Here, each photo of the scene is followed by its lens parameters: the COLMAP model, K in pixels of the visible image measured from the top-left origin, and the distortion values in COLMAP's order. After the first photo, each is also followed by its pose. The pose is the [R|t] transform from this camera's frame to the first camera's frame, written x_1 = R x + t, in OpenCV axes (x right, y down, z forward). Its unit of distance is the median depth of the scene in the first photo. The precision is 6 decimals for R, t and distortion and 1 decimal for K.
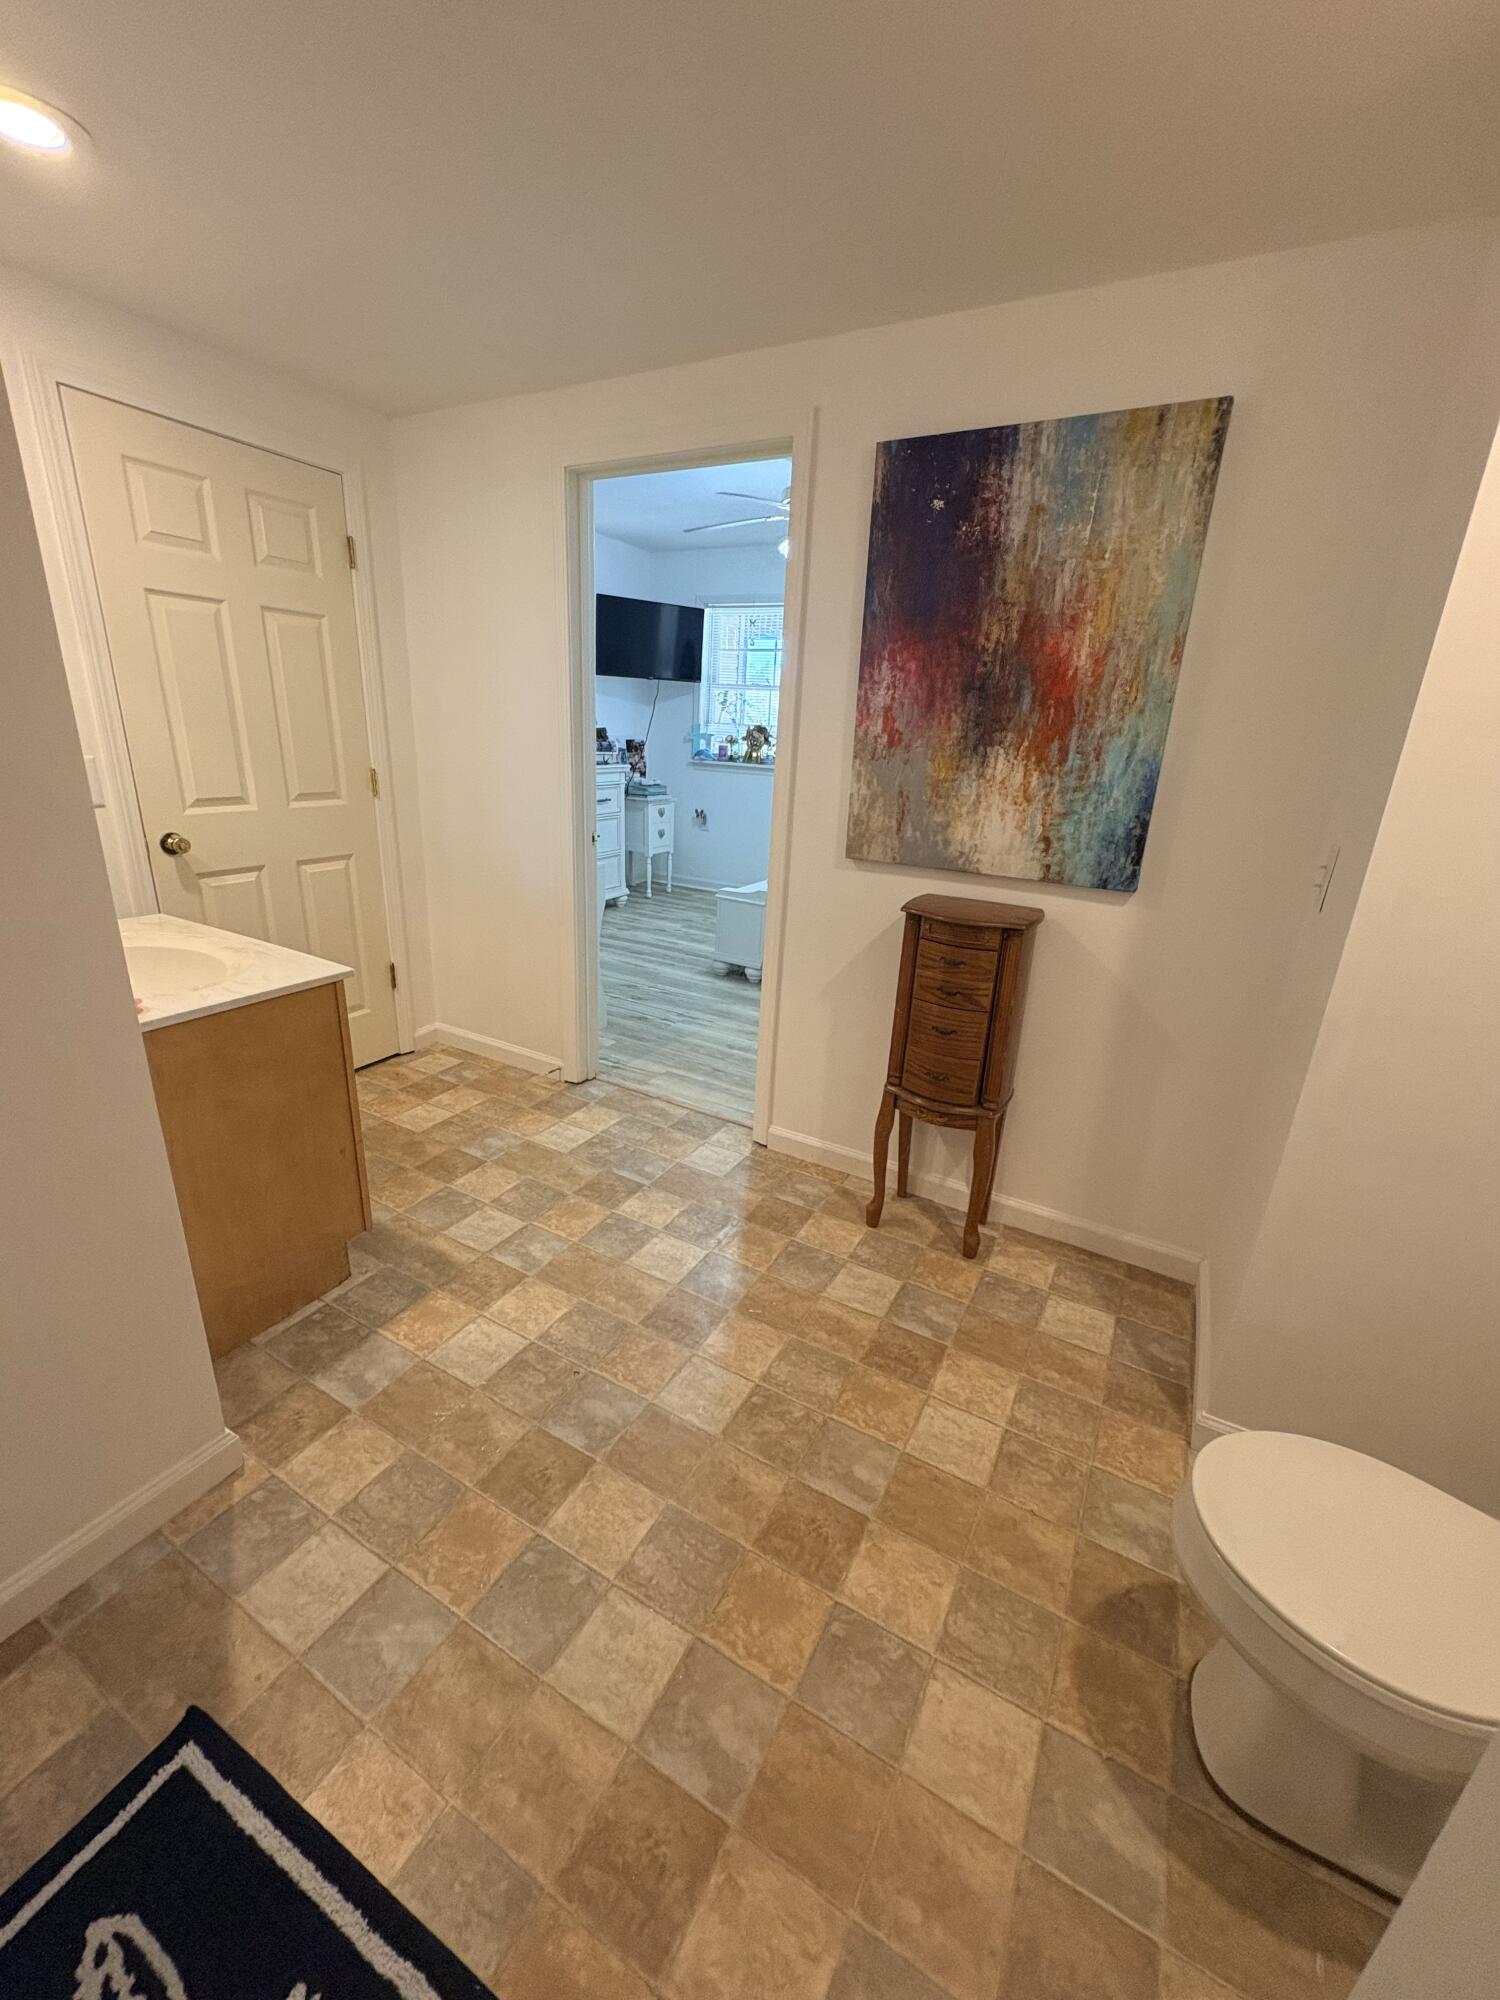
lens RADIAL K [[795.0, 0, 750.0], [0, 795.0, 1000.0], [0, 0, 1]] dist [0.000251, -0.000396]
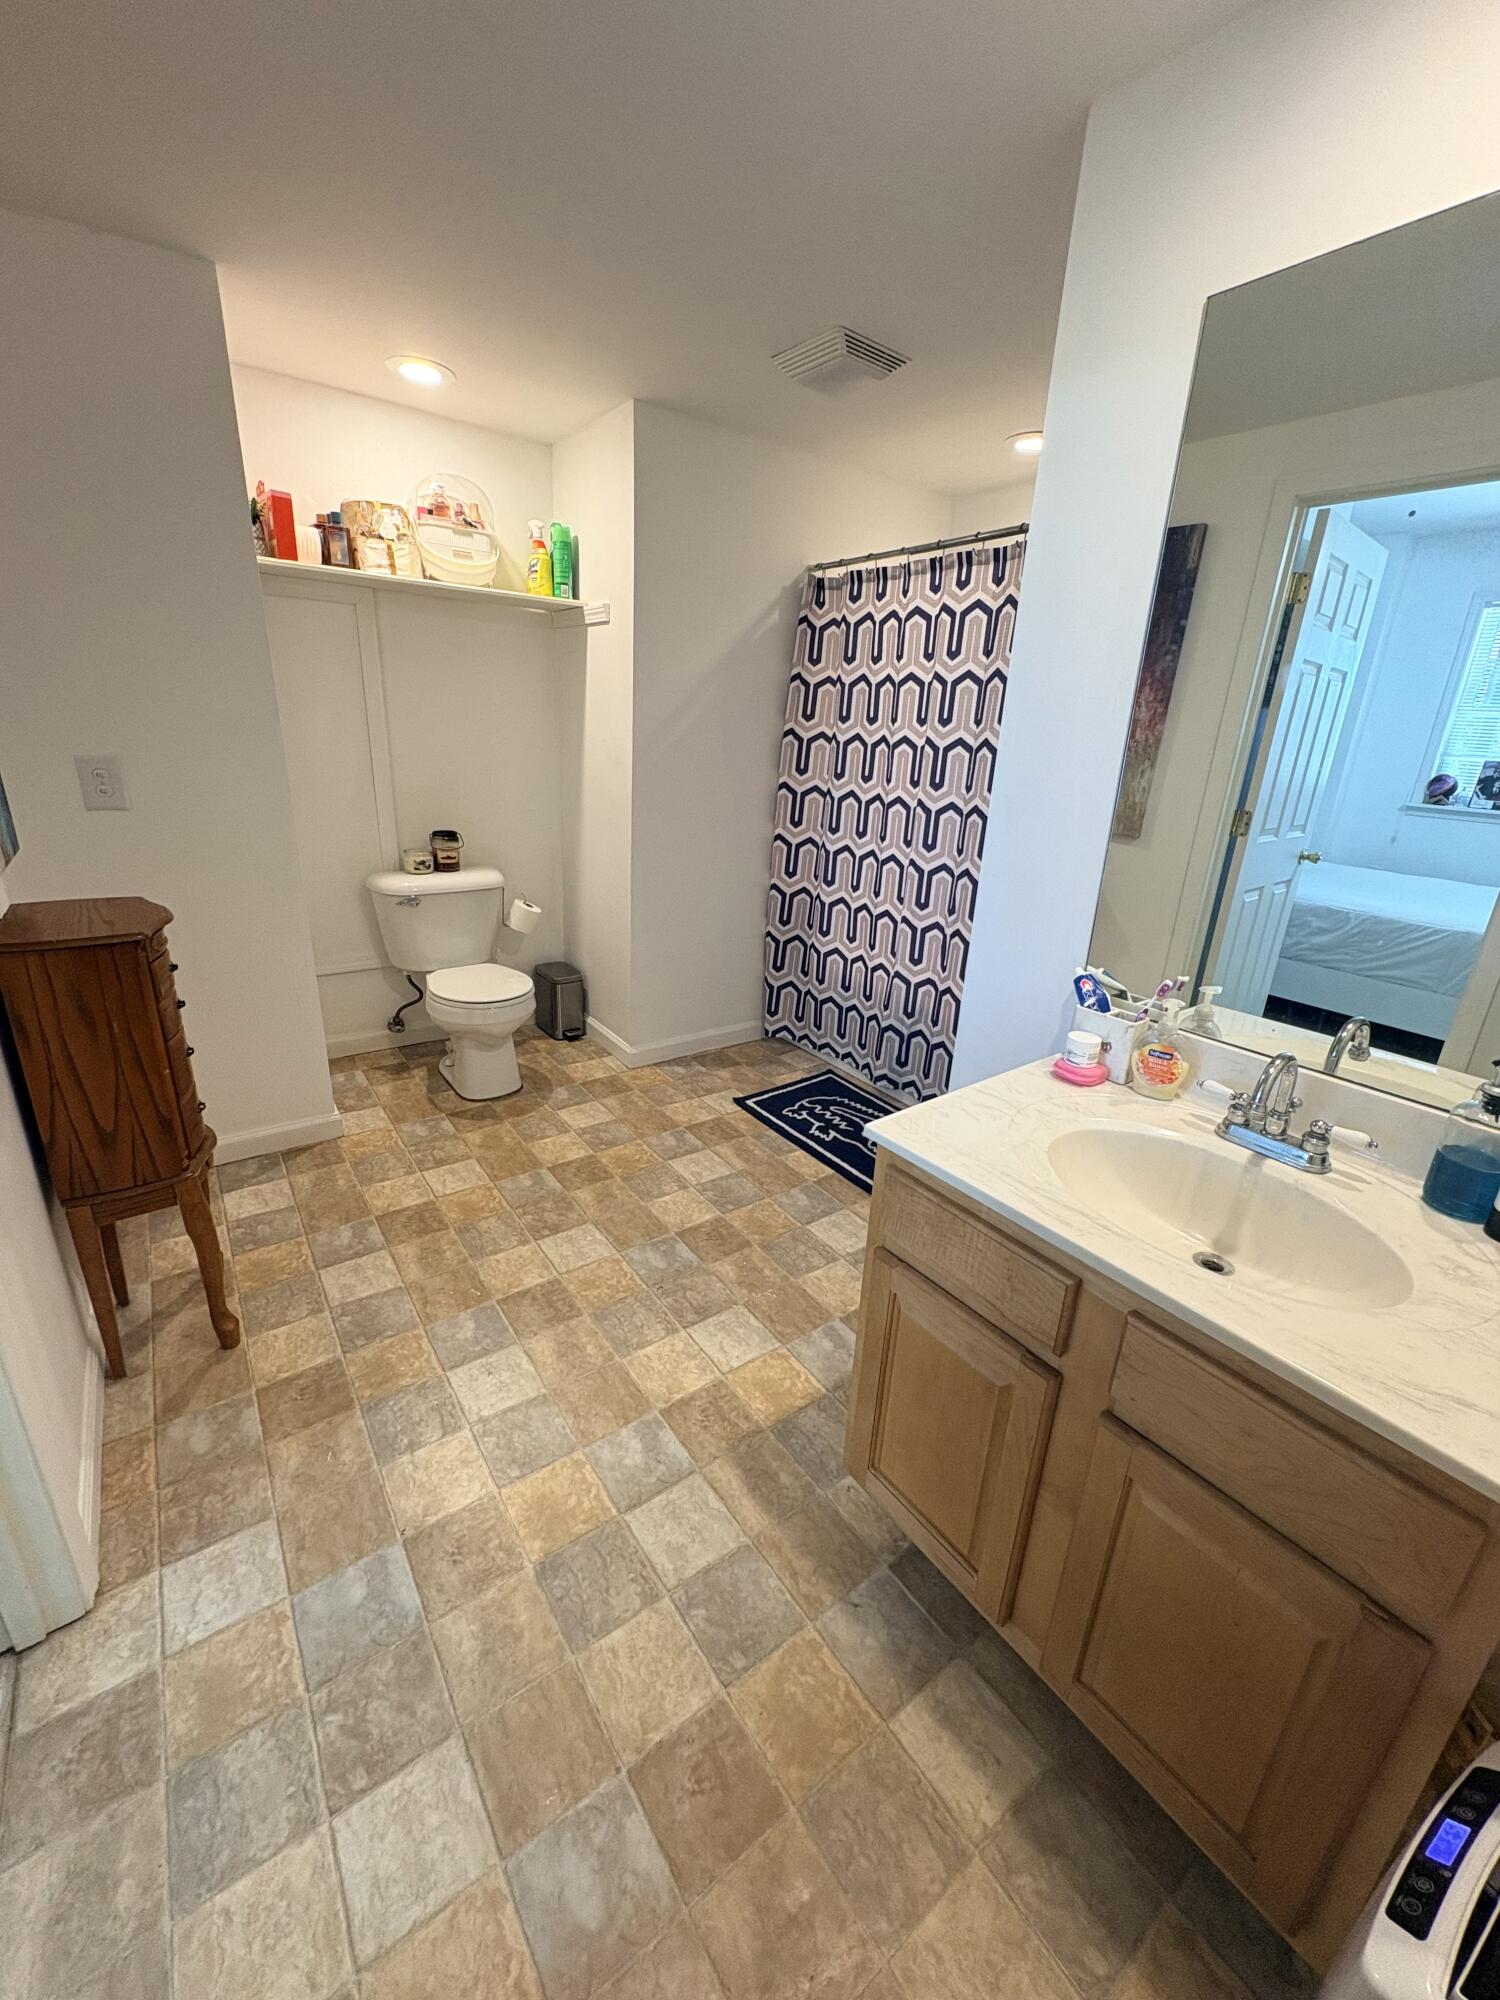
lens RADIAL K [[795.0, 0, 750.0], [0, 795.0, 1000.0], [0, 0, 1]] dist [0.000251, -0.000396]
pose [[-0.902831, -0.228219, 0.364435, -0.590176], [0.048611, 0.787926, 0.613848, -0.497767], [-0.427240, 0.571917, -0.700270, 1.353392]]
